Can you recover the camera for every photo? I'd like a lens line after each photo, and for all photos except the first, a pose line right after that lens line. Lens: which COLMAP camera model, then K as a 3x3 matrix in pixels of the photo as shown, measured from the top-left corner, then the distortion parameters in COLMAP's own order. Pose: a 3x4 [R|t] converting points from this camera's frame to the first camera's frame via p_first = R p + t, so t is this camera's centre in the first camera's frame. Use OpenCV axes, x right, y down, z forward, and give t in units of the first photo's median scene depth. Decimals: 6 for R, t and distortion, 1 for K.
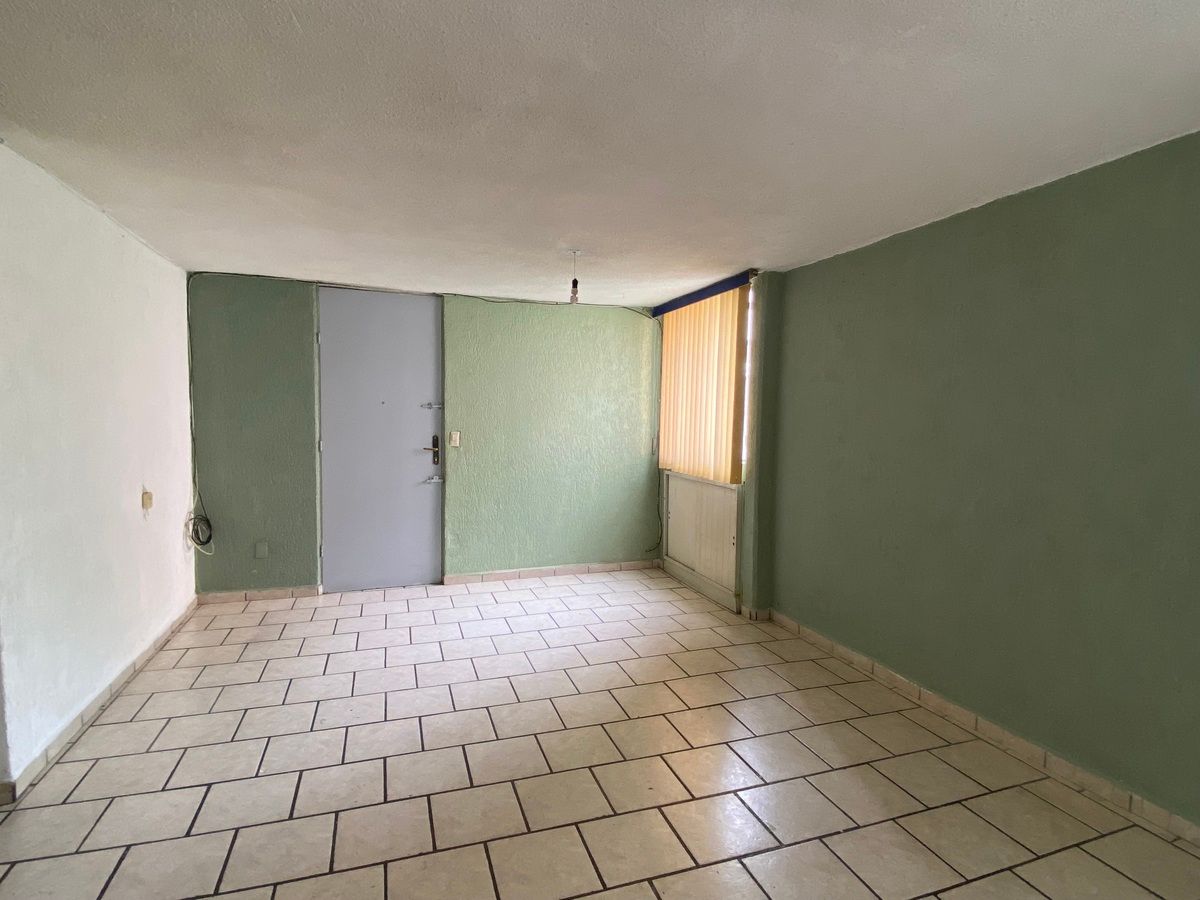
lens RADIAL K [[616.0, 0, 601.7], [0, 616.0, 449.3], [0, 0, 1]] dist [0.141716, -0.146284]
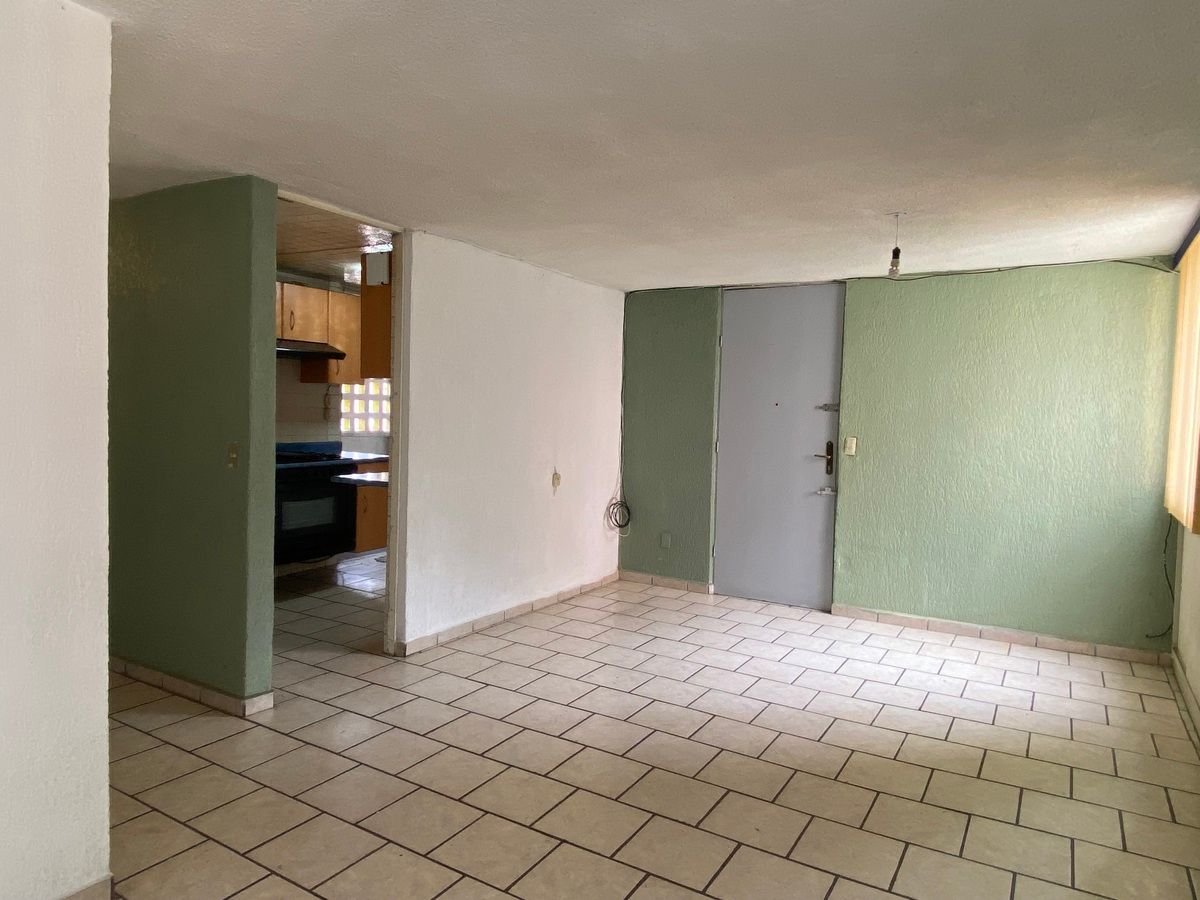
lens RADIAL K [[773.3, 0, 600.0], [0, 773.3, 450.0], [0, 0, 1]] dist [0.001484, -0.002810]
pose [[0.637870, 0.040995, -0.769052, 0.384050], [-0.065335, 0.997863, -0.000998, 0.013050], [0.767368, 0.050882, 0.639185, 0.062181]]
